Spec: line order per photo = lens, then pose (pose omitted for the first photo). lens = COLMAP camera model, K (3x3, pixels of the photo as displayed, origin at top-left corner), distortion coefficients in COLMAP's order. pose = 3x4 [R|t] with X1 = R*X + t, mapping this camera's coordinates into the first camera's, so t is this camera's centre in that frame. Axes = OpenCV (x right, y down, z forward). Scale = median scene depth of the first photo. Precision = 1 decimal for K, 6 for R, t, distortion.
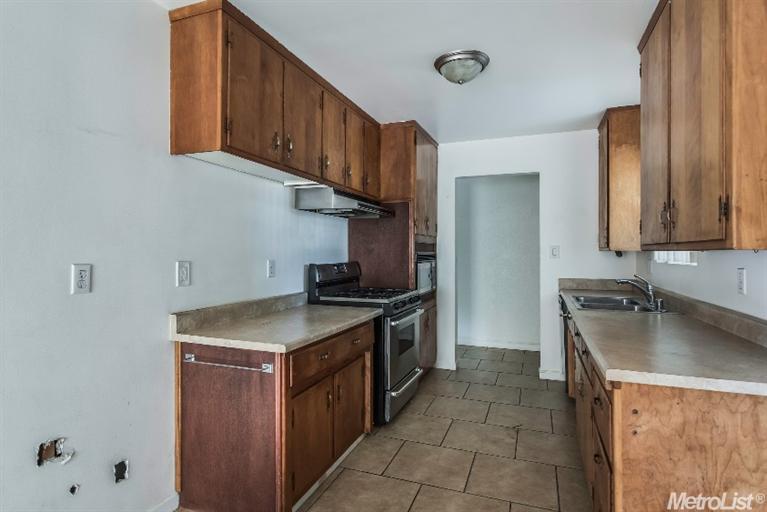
lens RADIAL K [[413.9, 0, 383.2], [0, 413.9, 252.6], [0, 0, 1]] dist [0.002689, -0.000393]
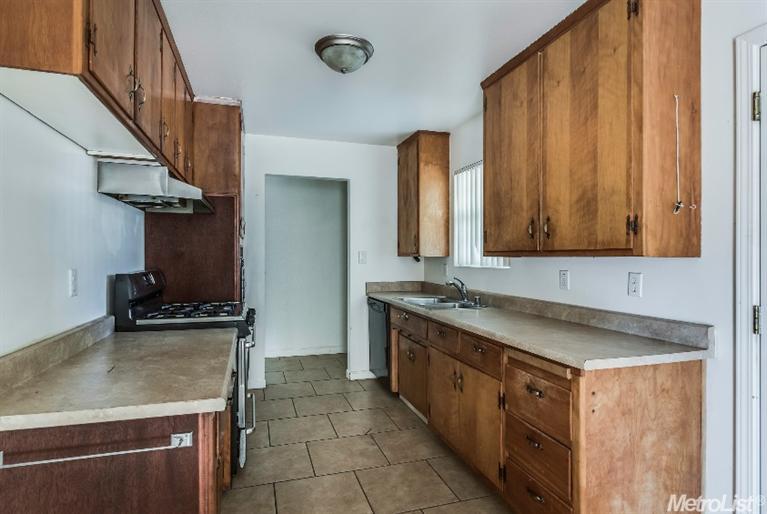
lens RADIAL K [[413.9, 0, 382.0], [0, 413.9, 259.1], [0, 0, 1]] dist [0.001303, -0.000042]
pose [[0.790863, -0.000010, 0.611993, -0.317826], [-0.002842, 0.999989, 0.003688, -0.001103], [-0.611987, -0.004656, 0.790854, 0.234485]]
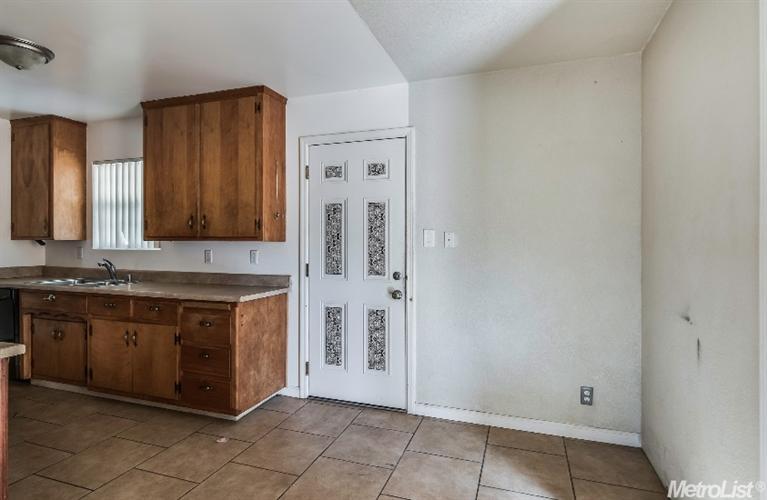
lens RADIAL K [[407.6, 0, 381.5], [0, 407.6, 239.6], [0, 0, 1]] dist [0.004607, 0.000795]
pose [[-0.024137, 0.005862, 0.999691, -0.837111], [-0.003426, 0.999976, -0.005946, -0.002540], [-0.999703, -0.003568, -0.024117, 0.171333]]
